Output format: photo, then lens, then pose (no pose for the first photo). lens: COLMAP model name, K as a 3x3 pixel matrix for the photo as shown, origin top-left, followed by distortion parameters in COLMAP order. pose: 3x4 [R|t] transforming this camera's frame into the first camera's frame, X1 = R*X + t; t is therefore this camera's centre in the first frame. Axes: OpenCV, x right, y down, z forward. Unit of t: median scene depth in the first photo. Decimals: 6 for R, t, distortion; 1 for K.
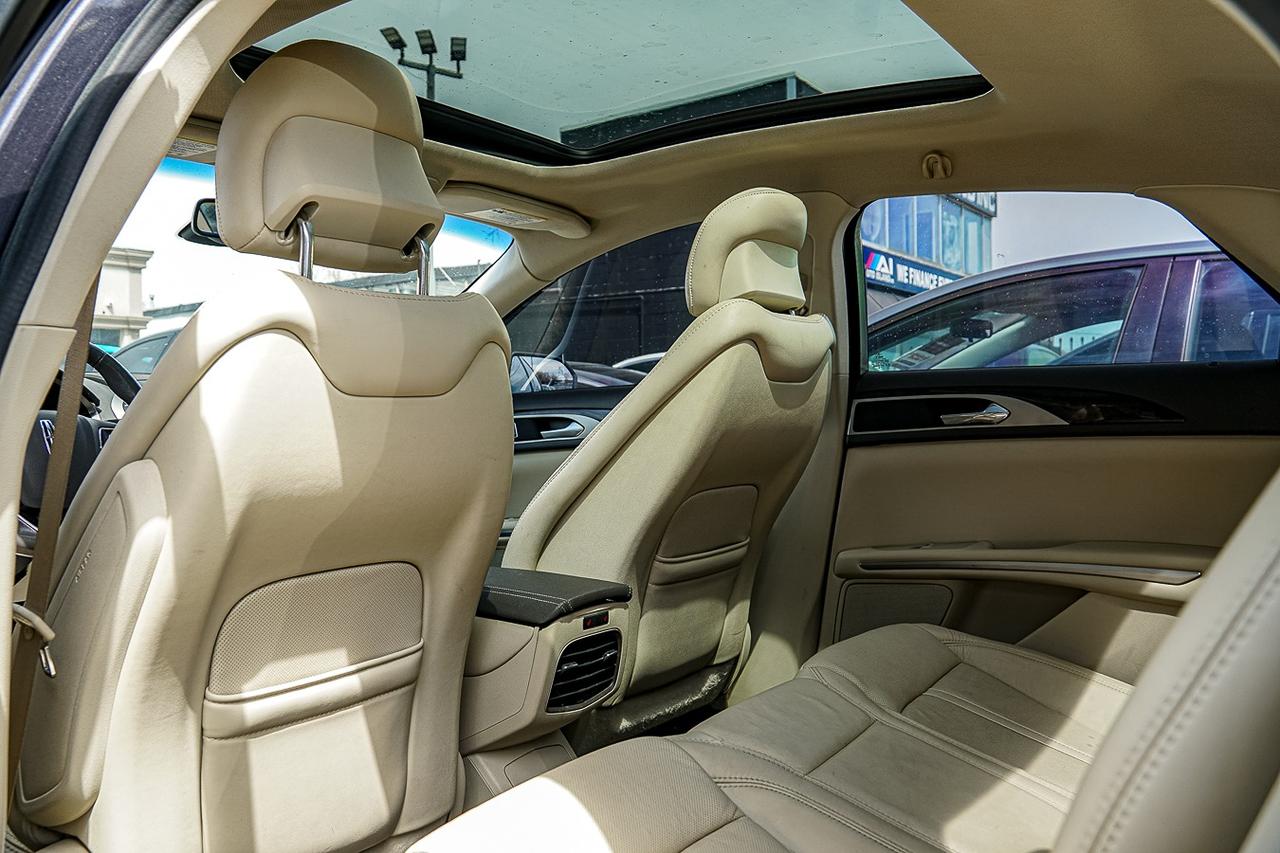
lens RADIAL K [[1076.5, 0, 640.0], [0, 1076.5, 426.5], [0, 0, 1]] dist [-0.003747, -0.003981]
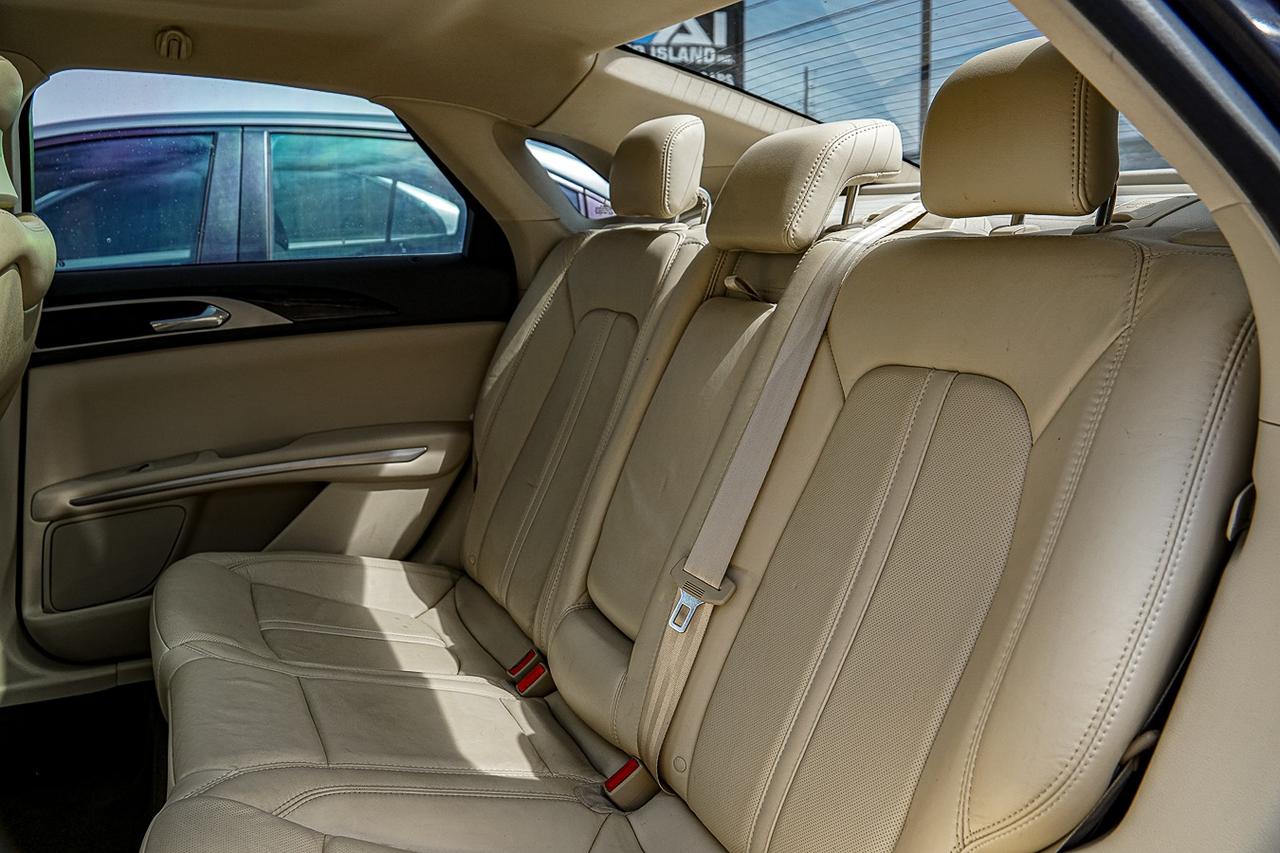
lens RADIAL K [[1076.5, 0, 640.0], [0, 1076.5, 426.5], [0, 0, 1]] dist [-0.003747, -0.003981]
pose [[0.549748, -0.170724, 0.817698, -0.257739], [0.035603, 0.982791, 0.181257, -0.077425], [-0.834572, -0.070533, 0.546365, 0.179856]]
